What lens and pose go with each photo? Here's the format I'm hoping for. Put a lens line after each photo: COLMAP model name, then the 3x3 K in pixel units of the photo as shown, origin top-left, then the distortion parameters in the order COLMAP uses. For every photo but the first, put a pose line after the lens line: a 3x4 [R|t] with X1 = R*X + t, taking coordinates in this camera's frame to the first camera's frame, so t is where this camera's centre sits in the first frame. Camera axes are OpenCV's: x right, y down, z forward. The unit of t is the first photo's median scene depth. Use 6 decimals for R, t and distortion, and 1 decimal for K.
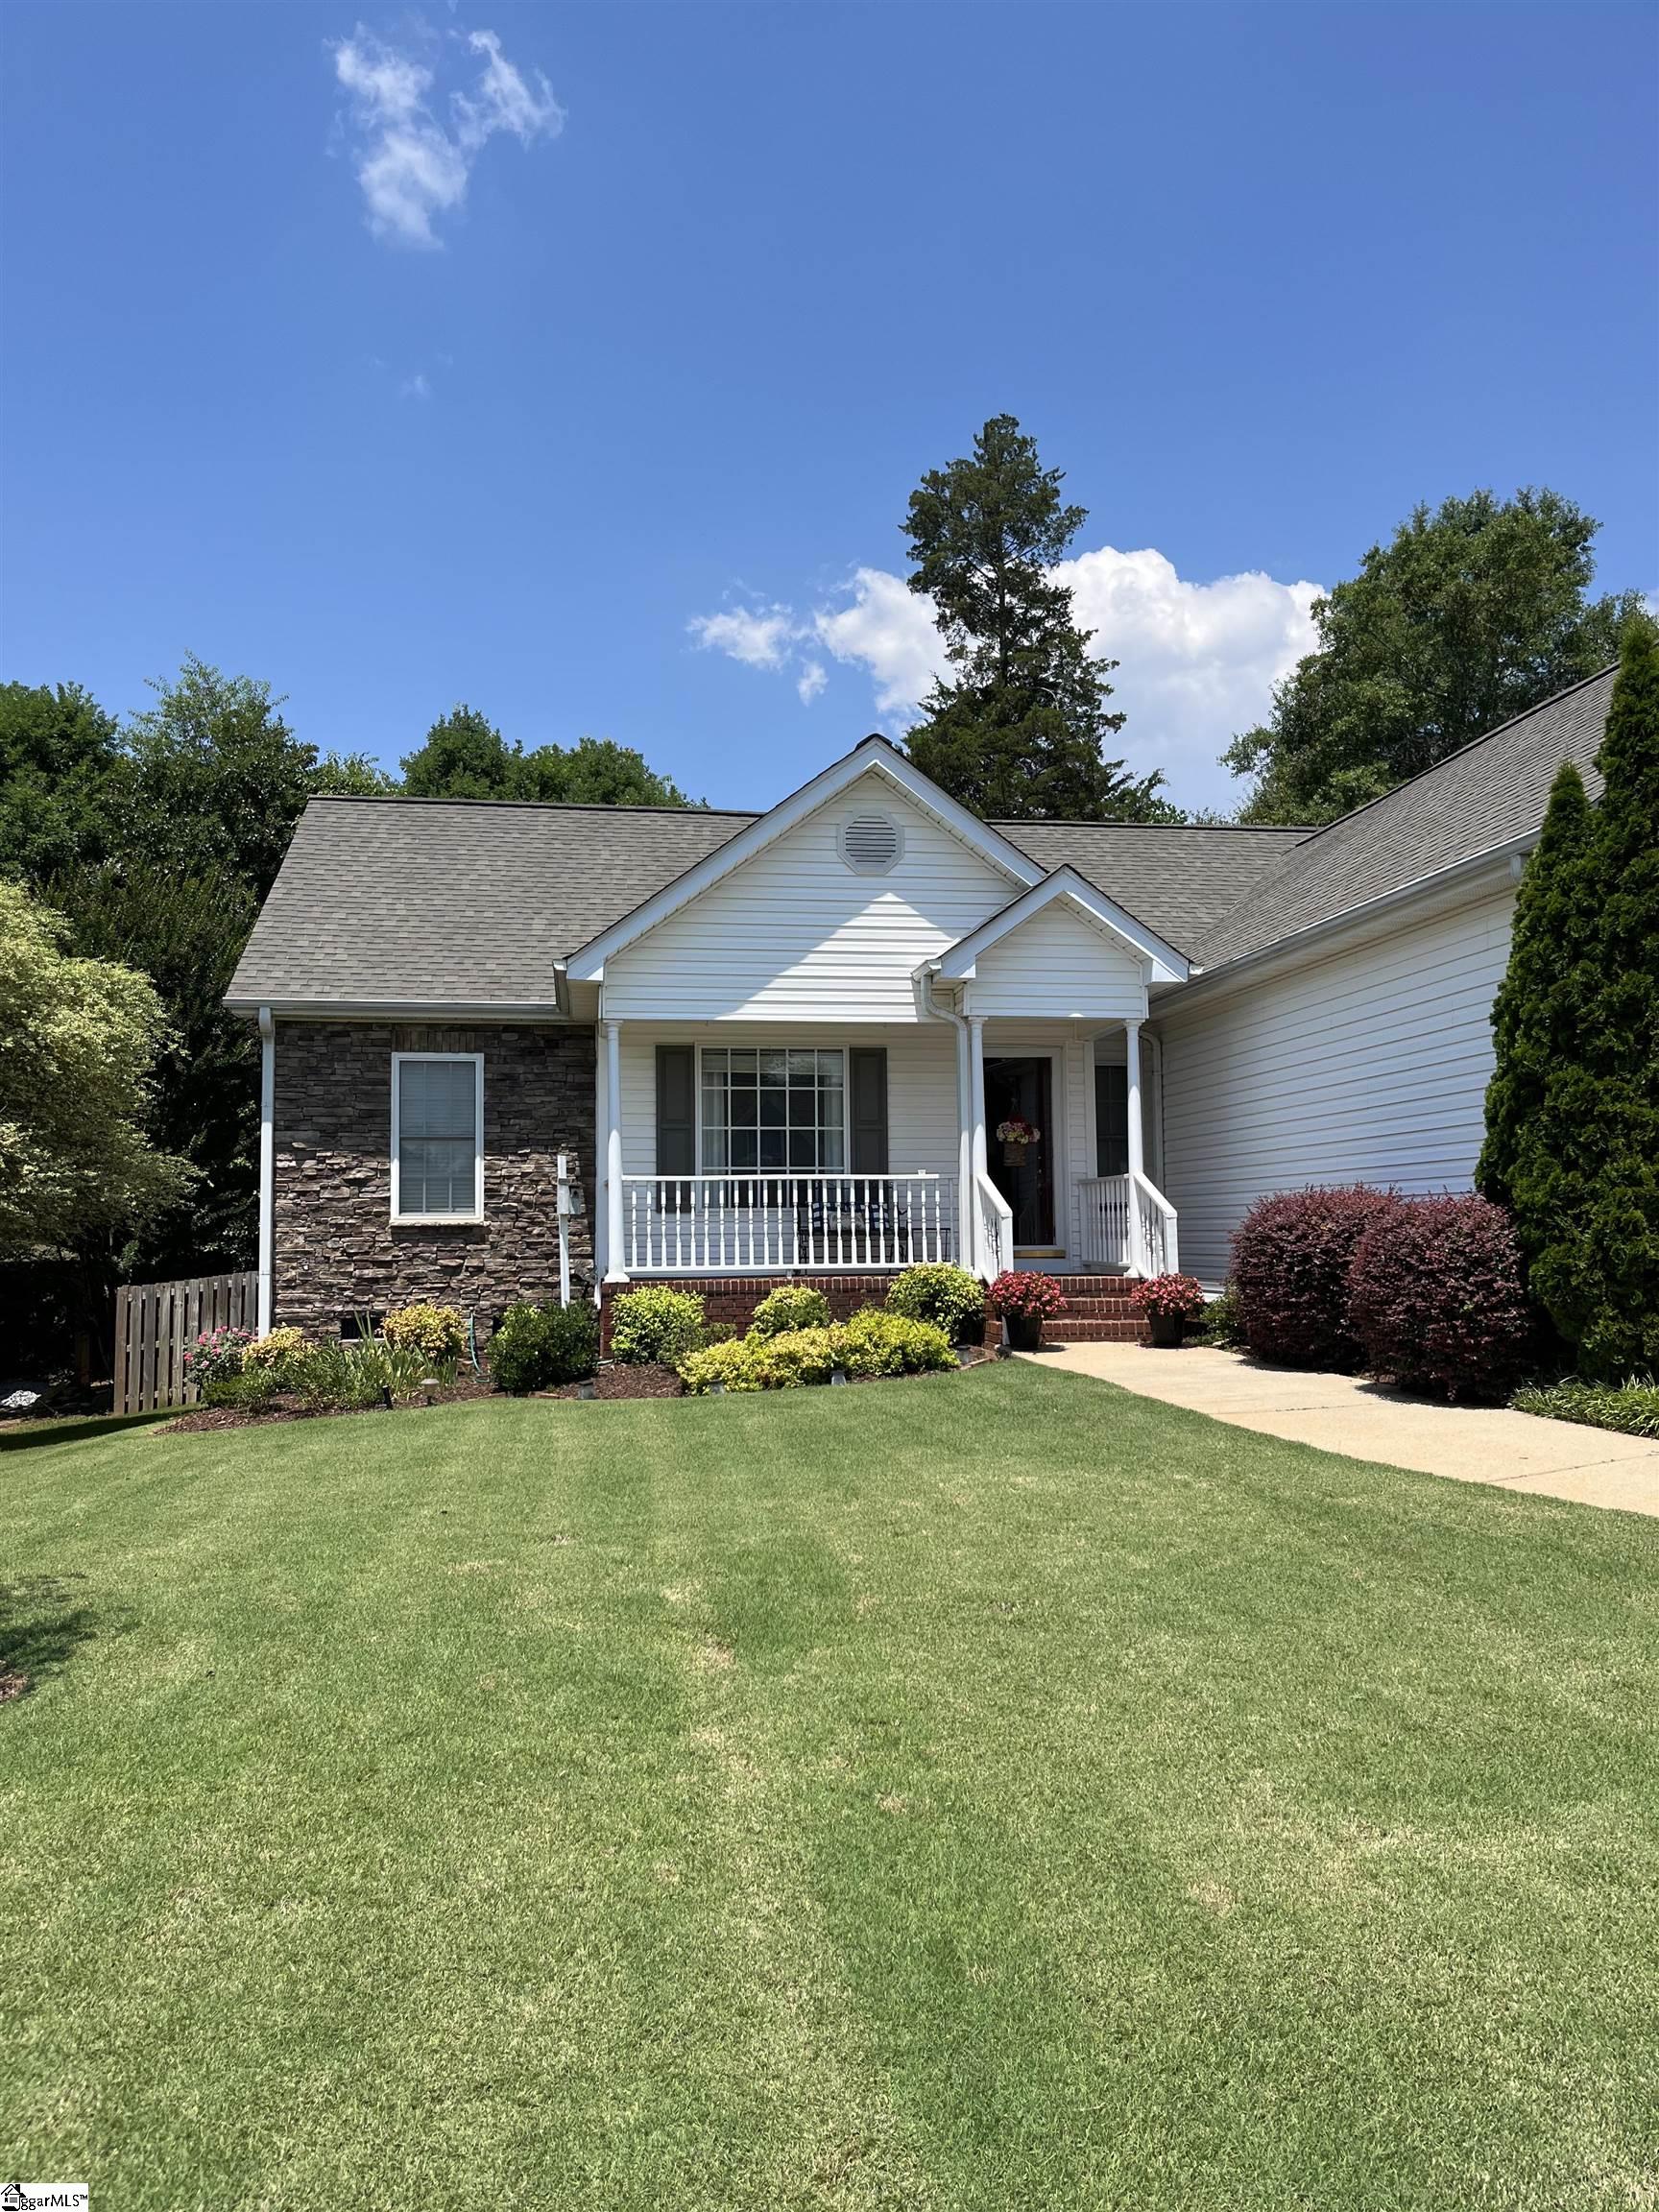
lens RADIAL K [[1687.6, 0, 817.7], [0, 1687.6, 1102.9], [0, 0, 1]] dist [0.061563, -0.087608]
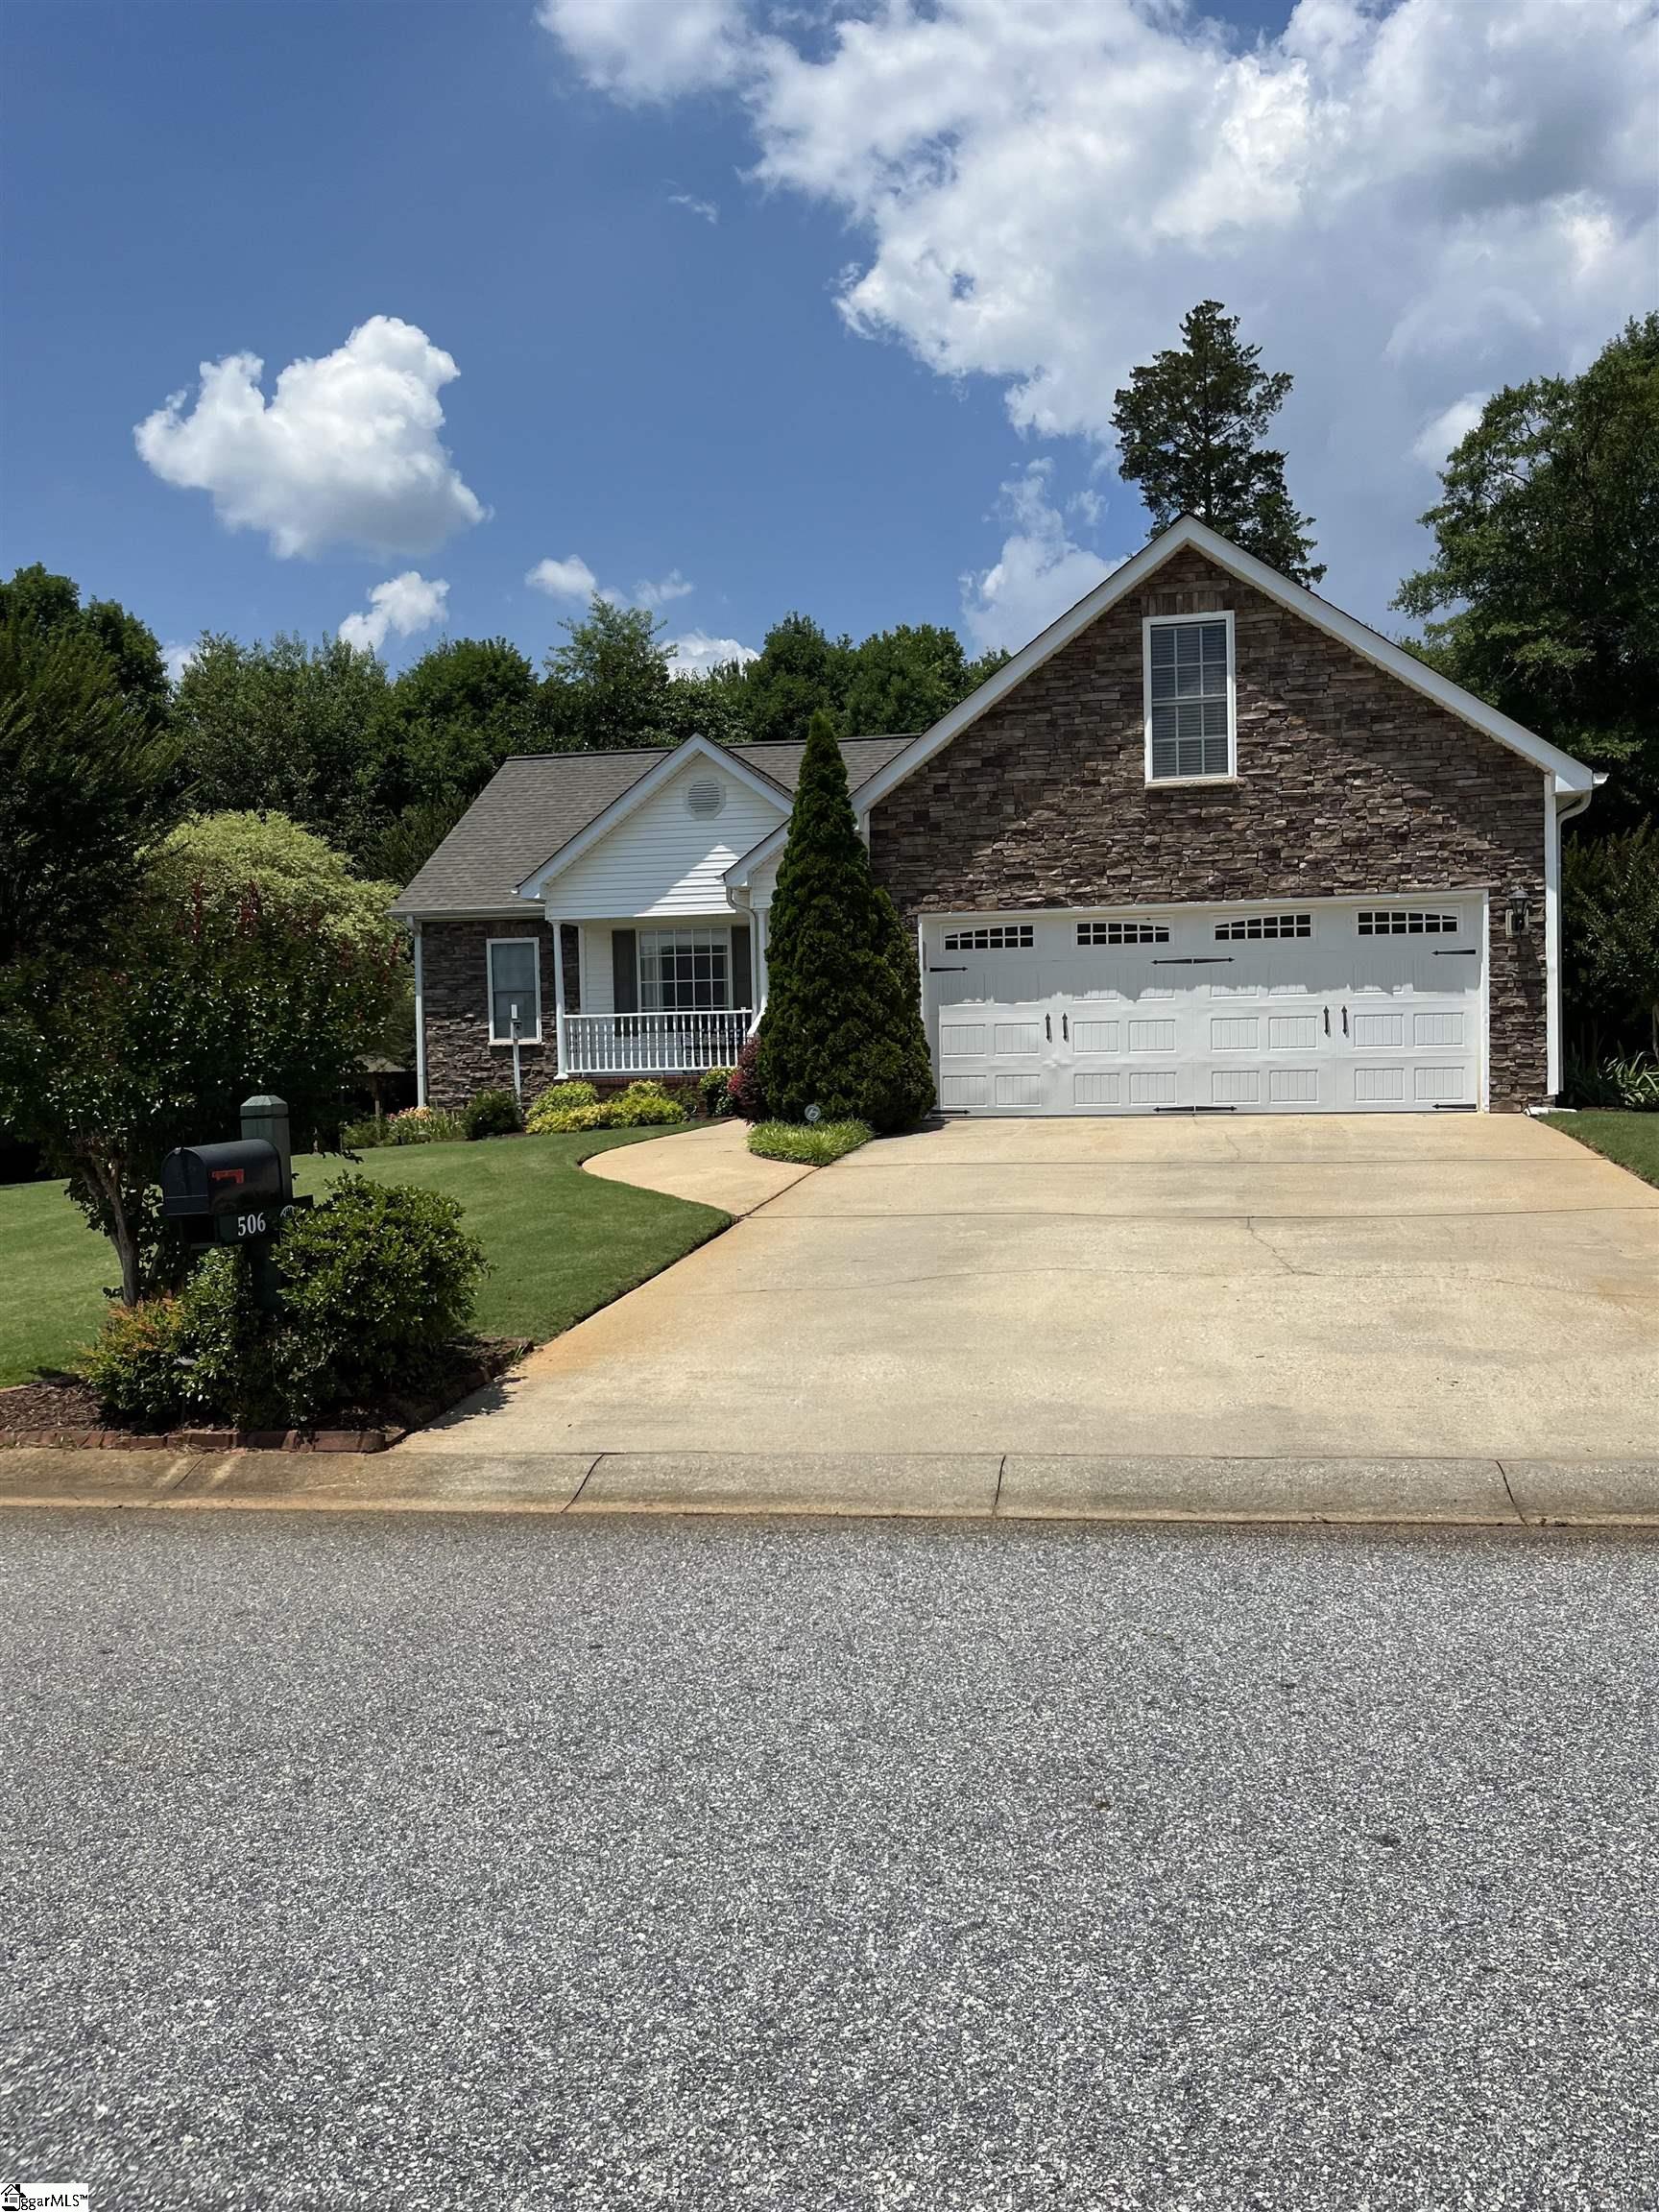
lens RADIAL K [[1687.6, 0, 818.4], [0, 1687.6, 1089.8], [0, 0, 1]] dist [0.061563, -0.087608]
pose [[0.931720, -0.004245, -0.363153, 0.638108], [0.042614, 0.994302, 0.097711, -0.031513], [0.360669, -0.106515, 0.926592, -0.403485]]
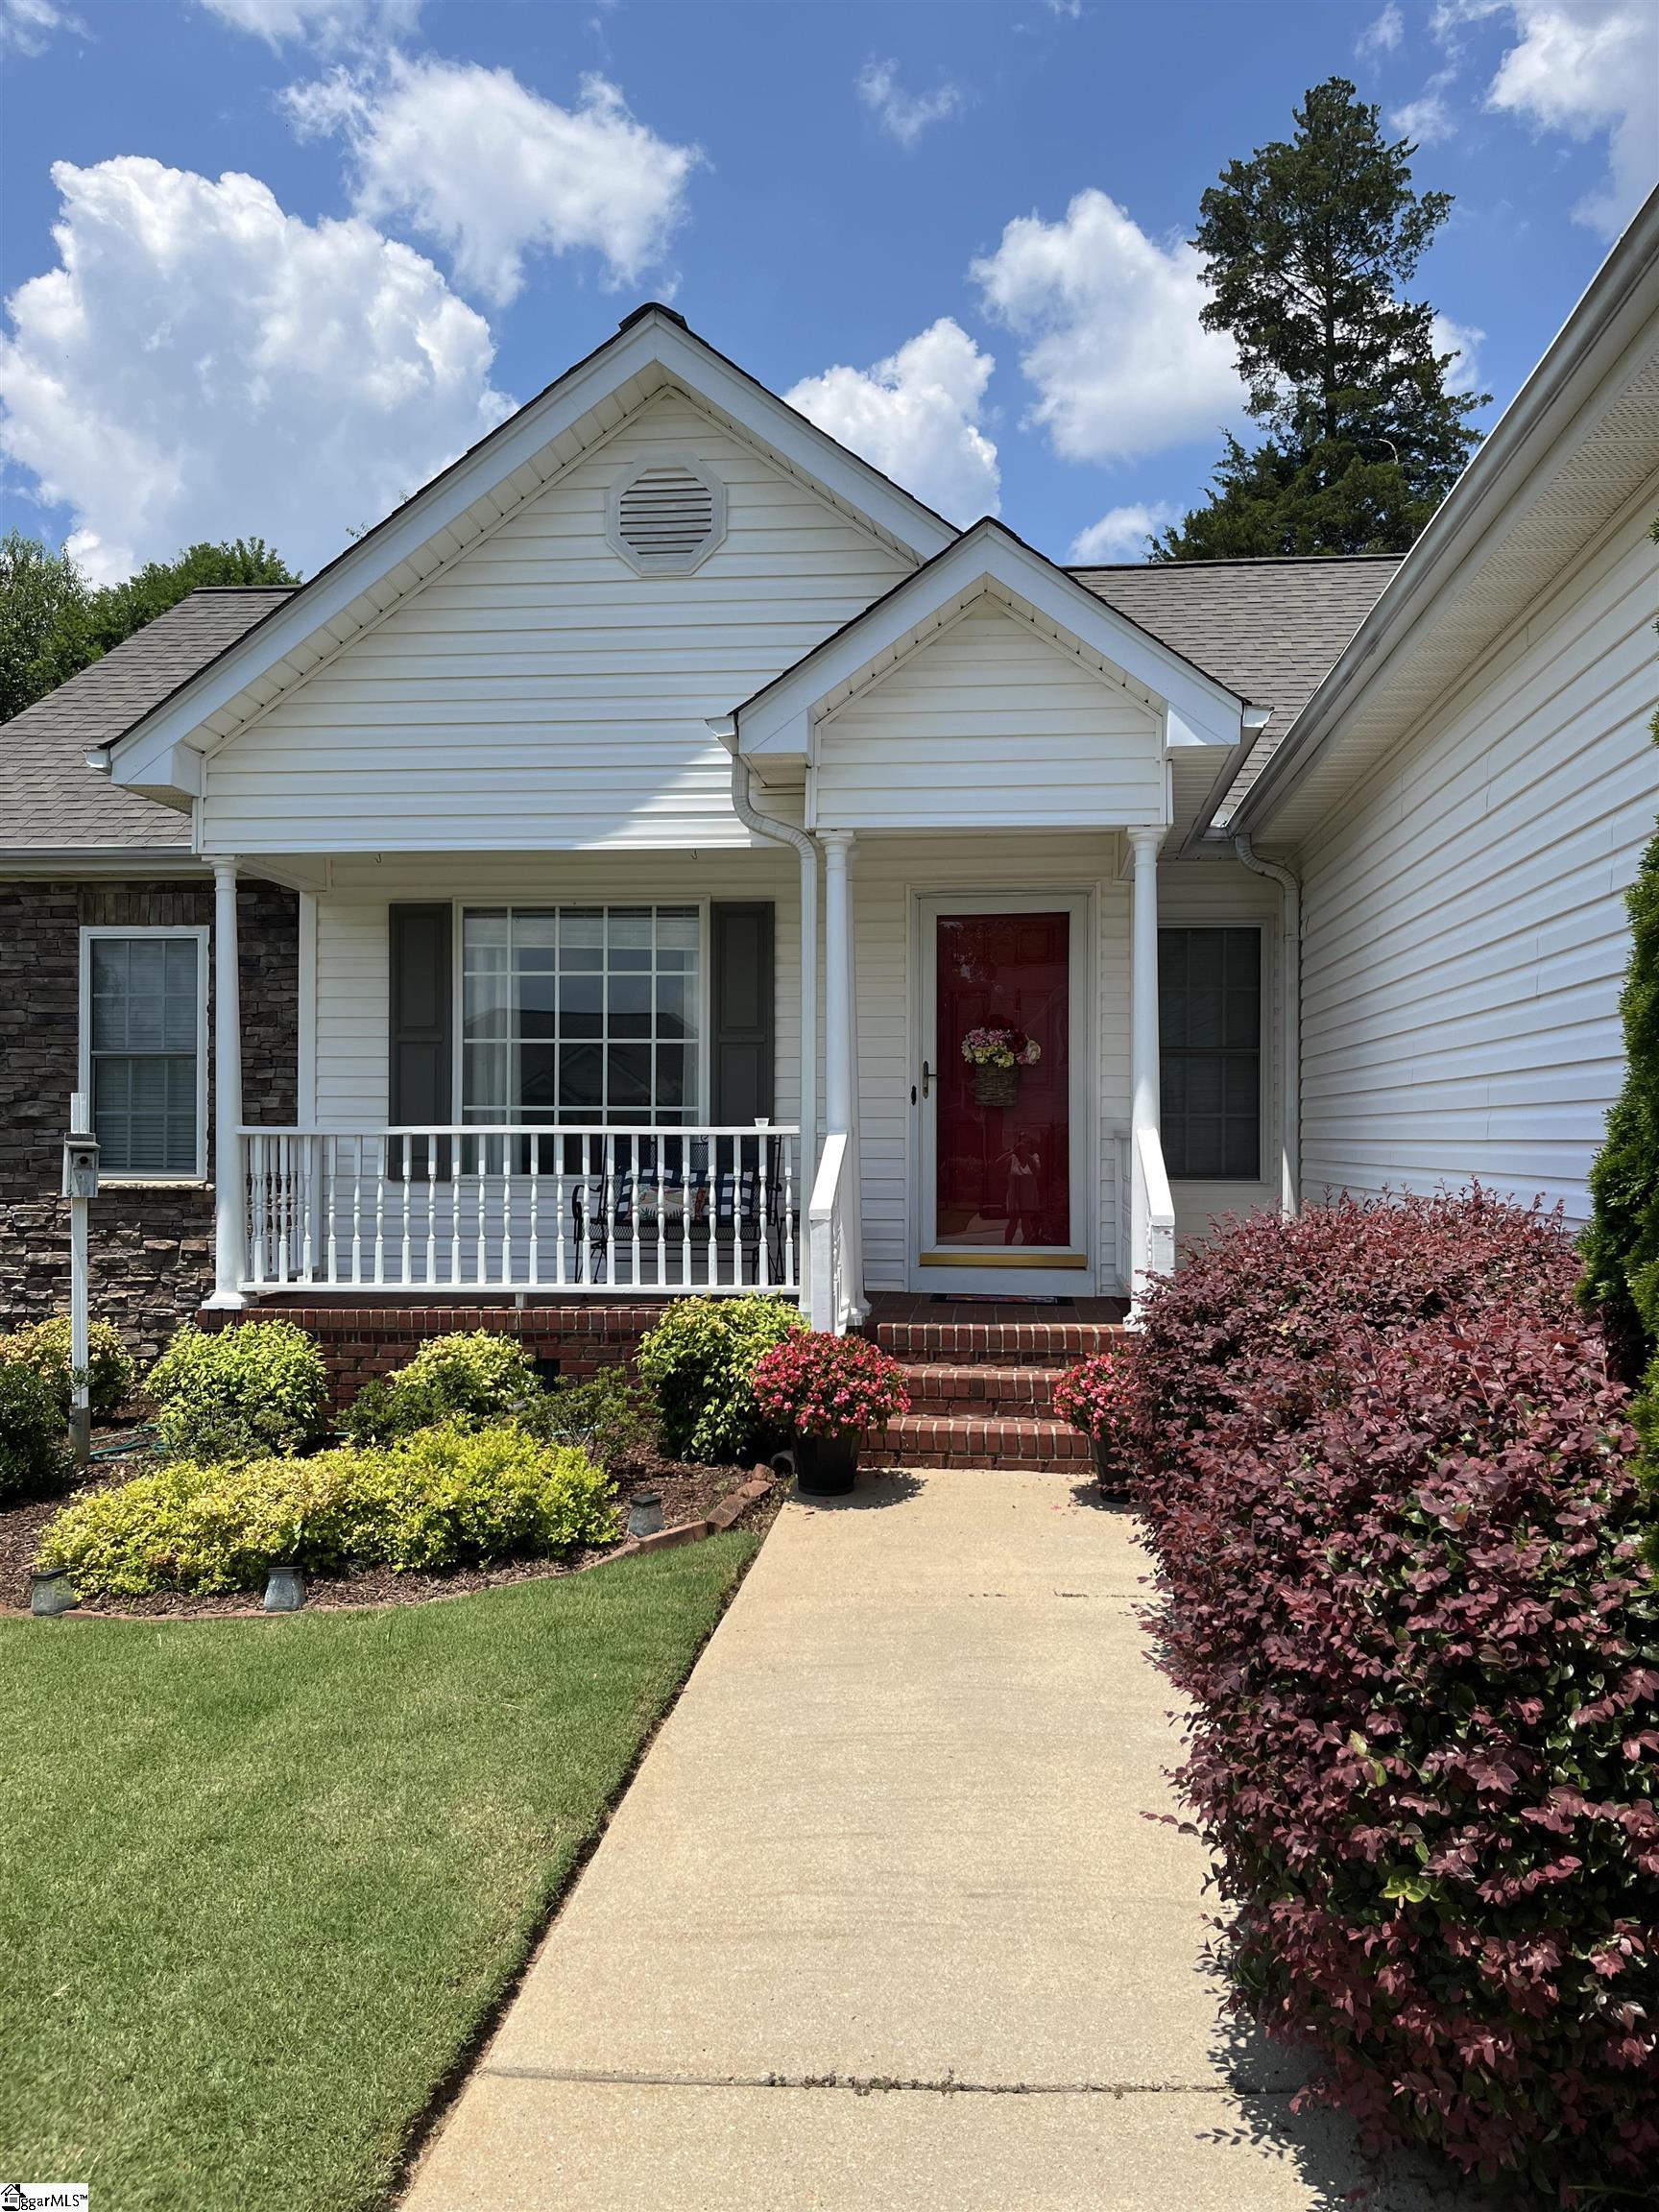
lens RADIAL K [[1687.6, 0, 833.2], [0, 1687.6, 1120.3], [0, 0, 1]] dist [0.061563, -0.087608]
pose [[0.968248, 0.008955, -0.249832, 0.203203], [0.008756, 0.997530, 0.069691, 0.001968], [0.249839, -0.069665, 0.965778, 0.431500]]
